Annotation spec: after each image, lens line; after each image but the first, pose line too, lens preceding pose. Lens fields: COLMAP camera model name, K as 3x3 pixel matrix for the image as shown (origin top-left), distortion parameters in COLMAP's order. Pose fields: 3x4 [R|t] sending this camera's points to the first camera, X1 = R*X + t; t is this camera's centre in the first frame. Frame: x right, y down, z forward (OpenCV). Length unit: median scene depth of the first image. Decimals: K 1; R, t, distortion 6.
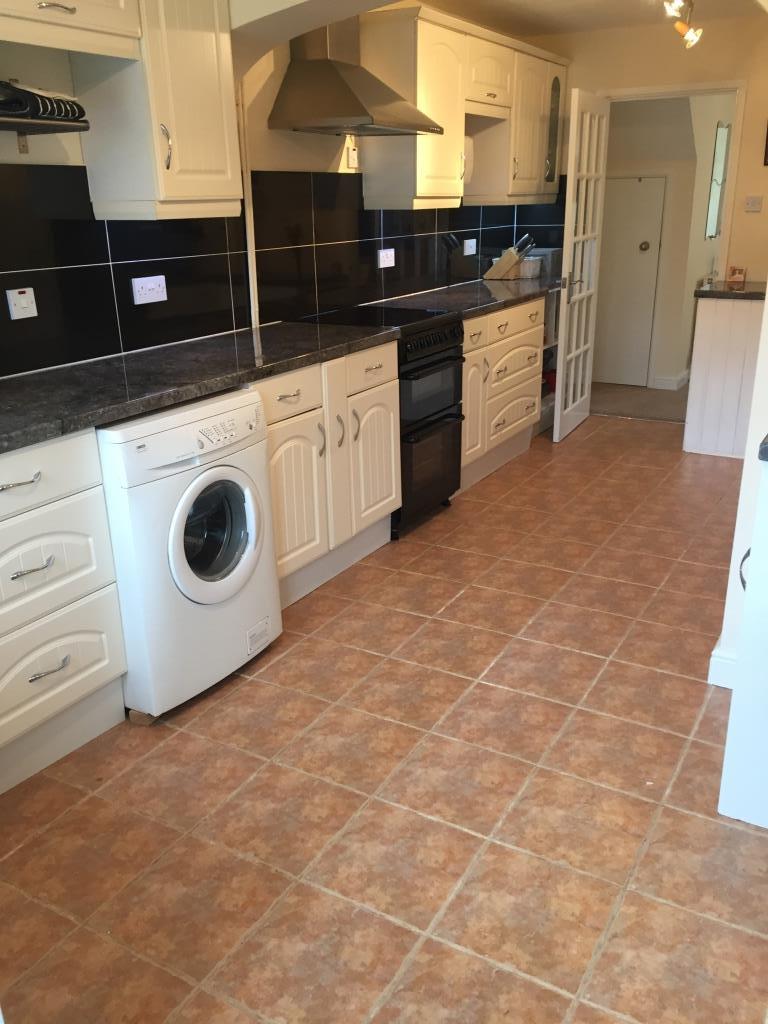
lens RADIAL K [[874.3, 0, 393.9], [0, 874.3, 516.0], [0, 0, 1]] dist [0.076479, -0.100855]
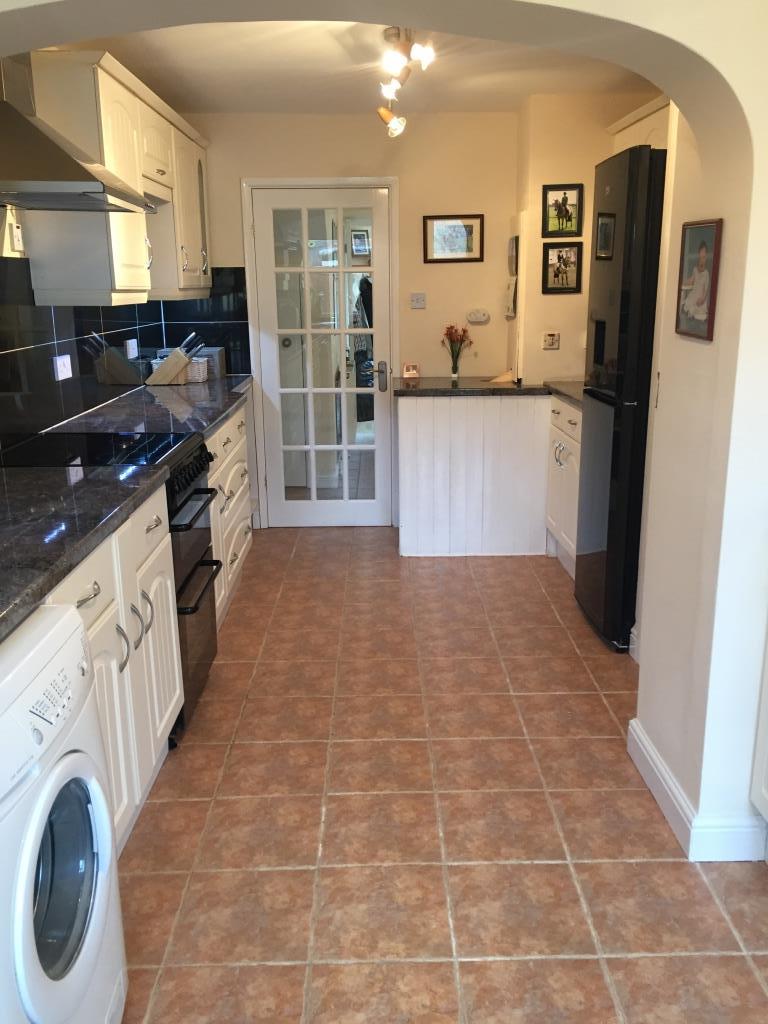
lens RADIAL K [[874.3, 0, 393.9], [0, 874.3, 516.0], [0, 0, 1]] dist [0.076479, -0.100855]
pose [[0.861127, -0.122251, 0.493473, -0.168940], [0.168818, 0.984340, -0.050737, -0.089259], [-0.479542, 0.126998, 0.868280, 0.243646]]
